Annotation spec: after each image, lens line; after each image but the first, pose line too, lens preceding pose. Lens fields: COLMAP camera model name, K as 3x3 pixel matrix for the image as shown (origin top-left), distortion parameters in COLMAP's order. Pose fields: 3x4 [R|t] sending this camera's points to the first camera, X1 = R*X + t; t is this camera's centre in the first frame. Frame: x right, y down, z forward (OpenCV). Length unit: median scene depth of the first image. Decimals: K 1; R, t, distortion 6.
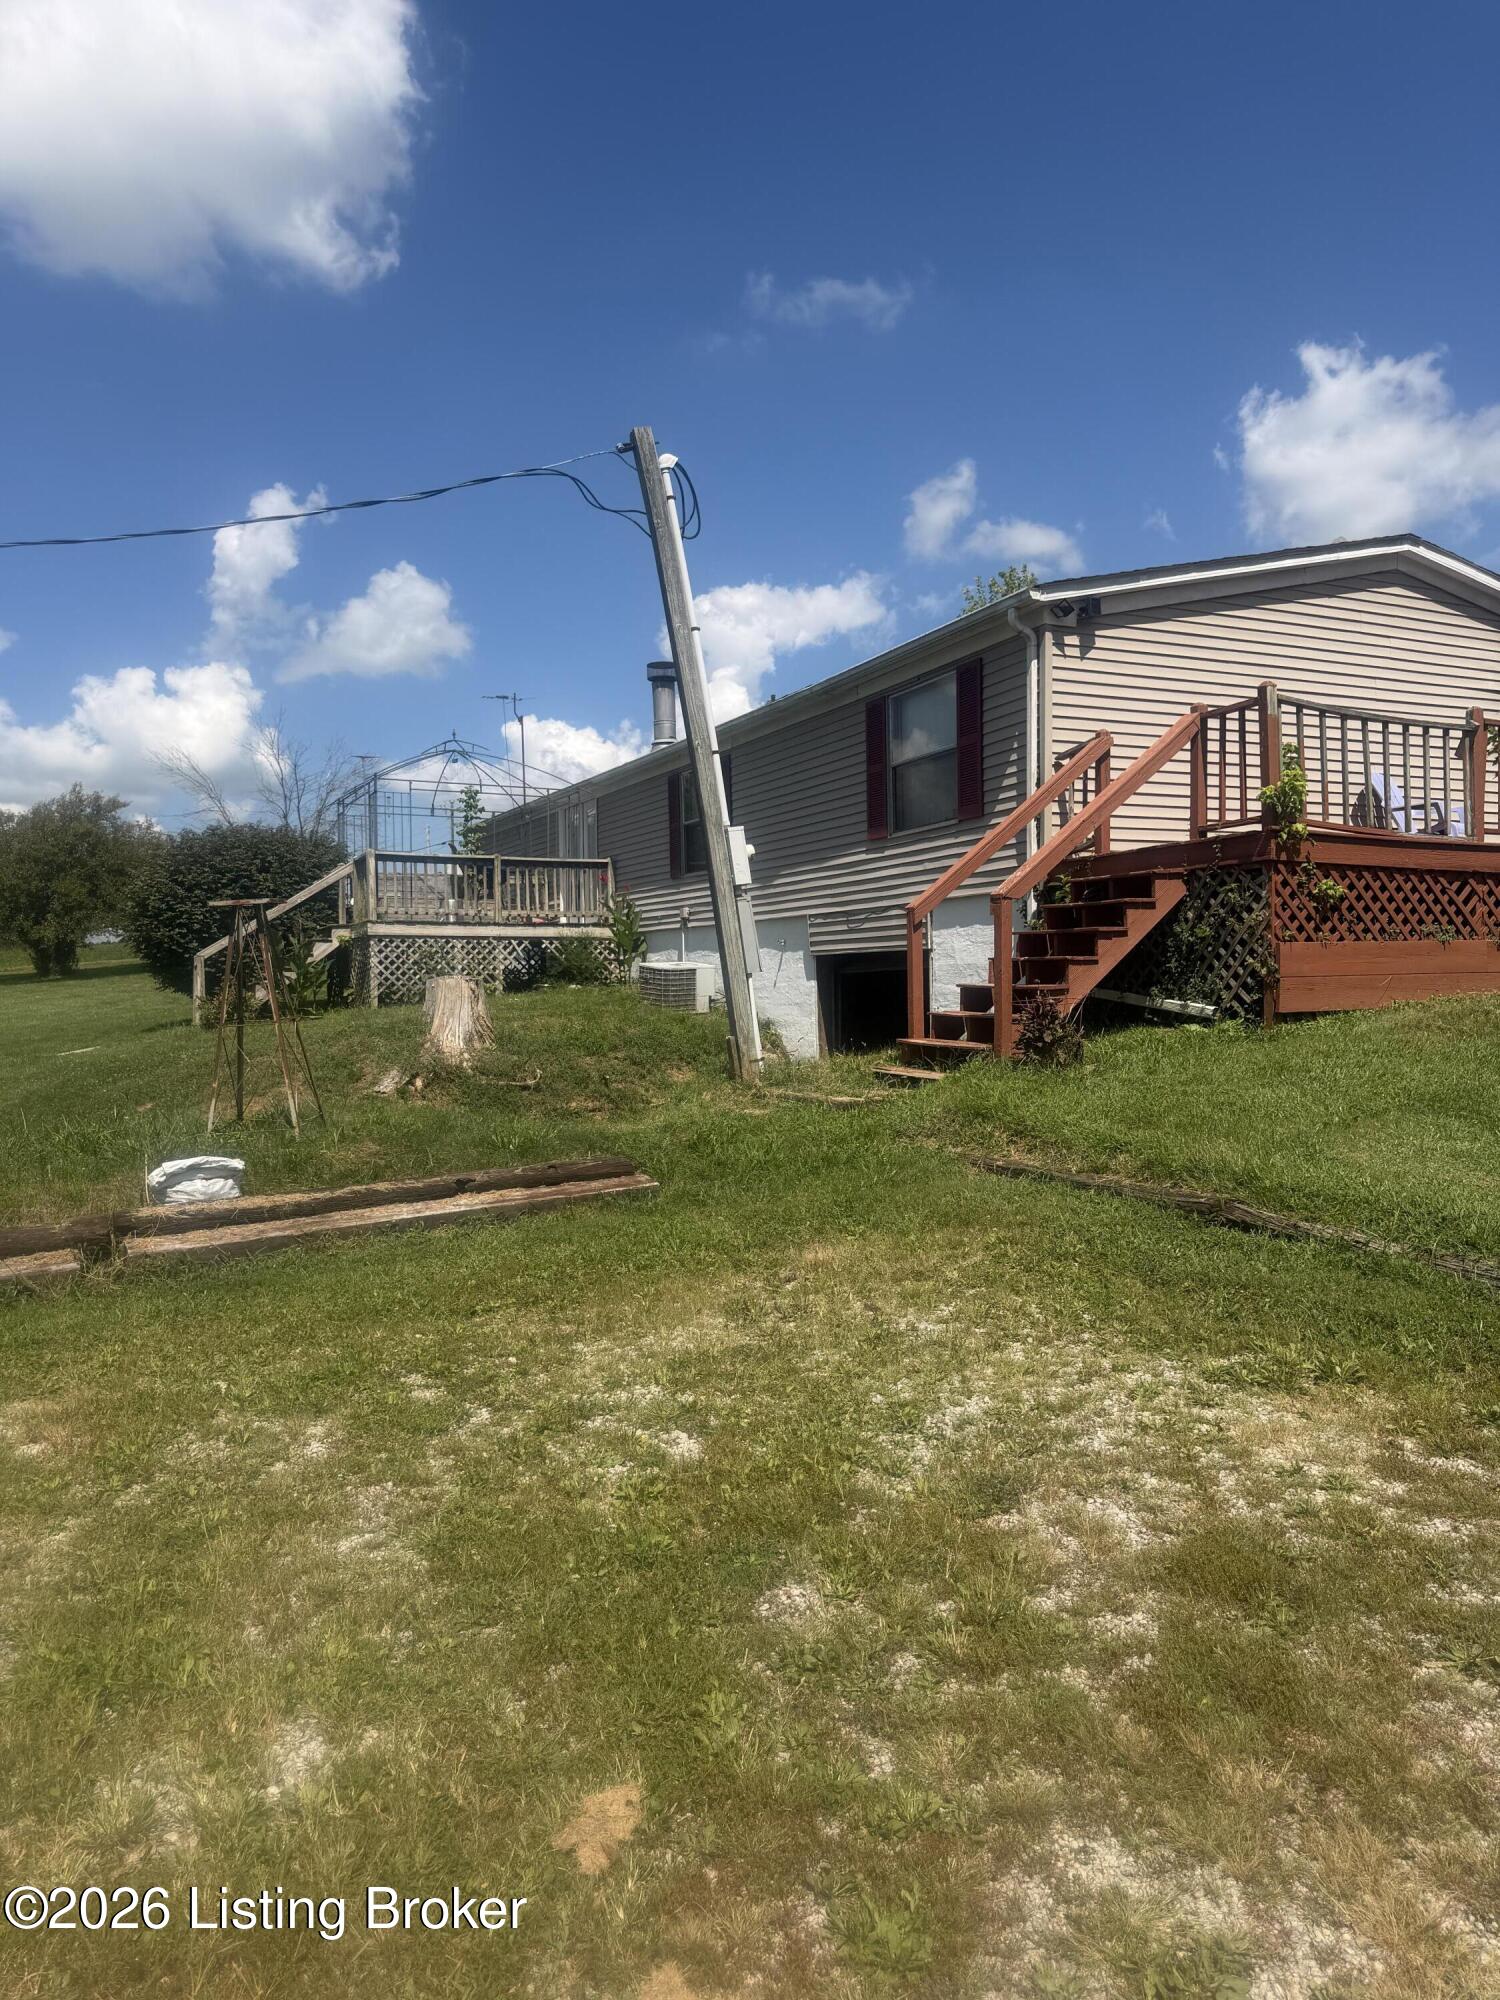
lens RADIAL K [[1406.7, 0, 754.9], [0, 1406.7, 1001.7], [0, 0, 1]] dist [0.066797, -0.007646]
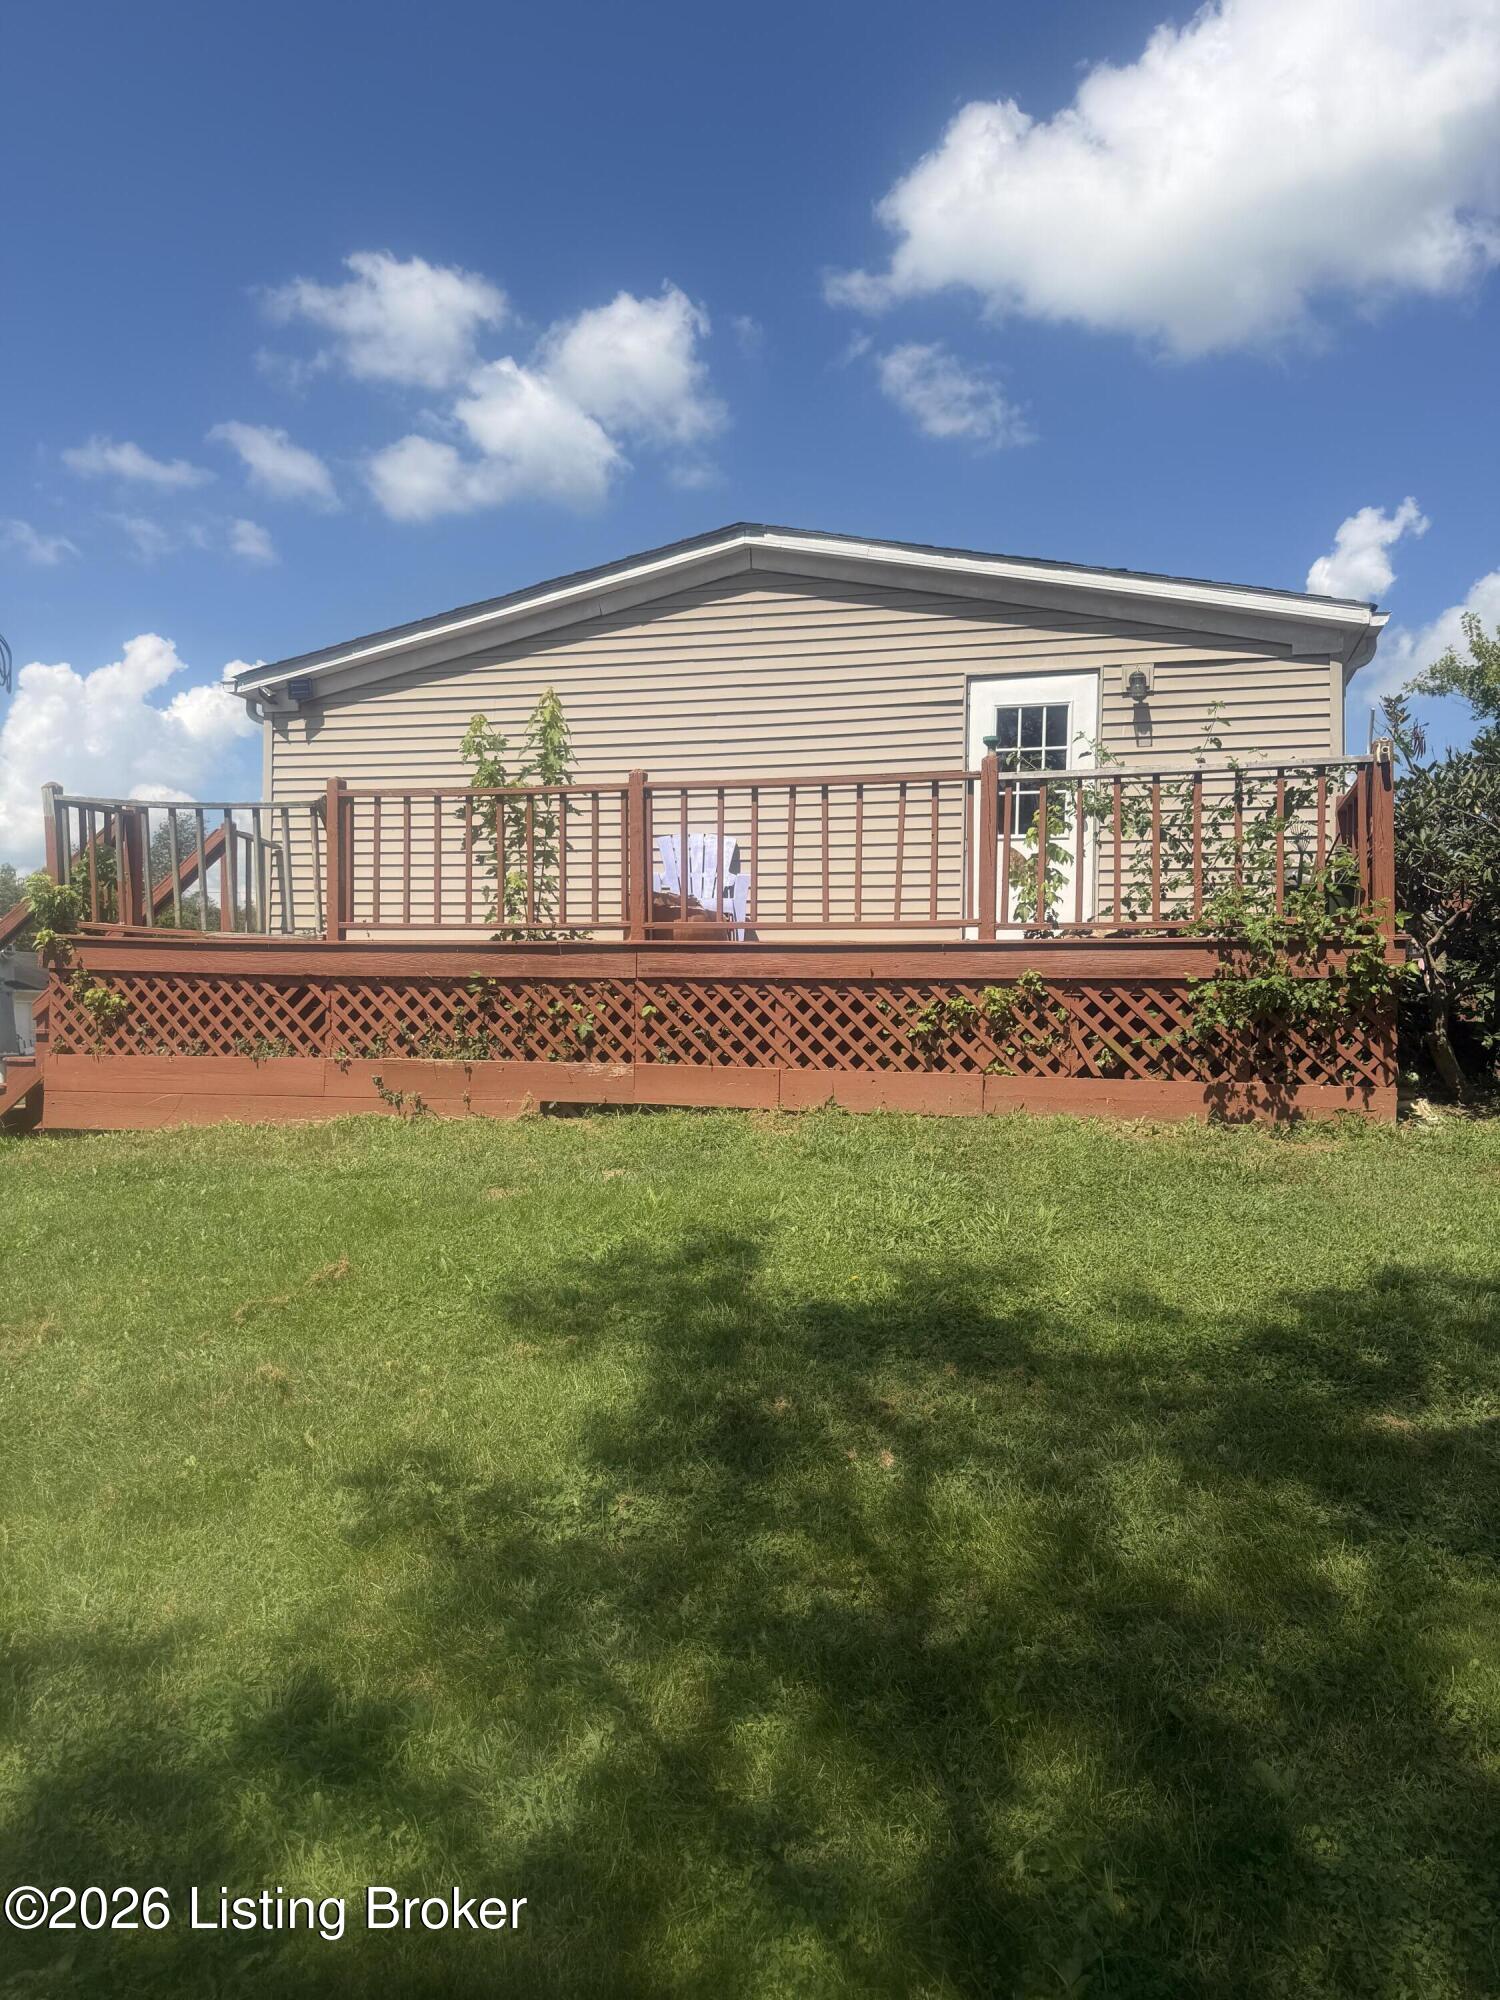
lens RADIAL K [[1406.7, 0, 753.9], [0, 1406.7, 996.9], [0, 0, 1]] dist [0.066797, -0.007646]
pose [[0.733917, 0.018886, -0.678977, 1.249128], [-0.037319, 0.999225, -0.012544, -0.079331], [0.678213, 0.034545, 0.734053, 0.575460]]
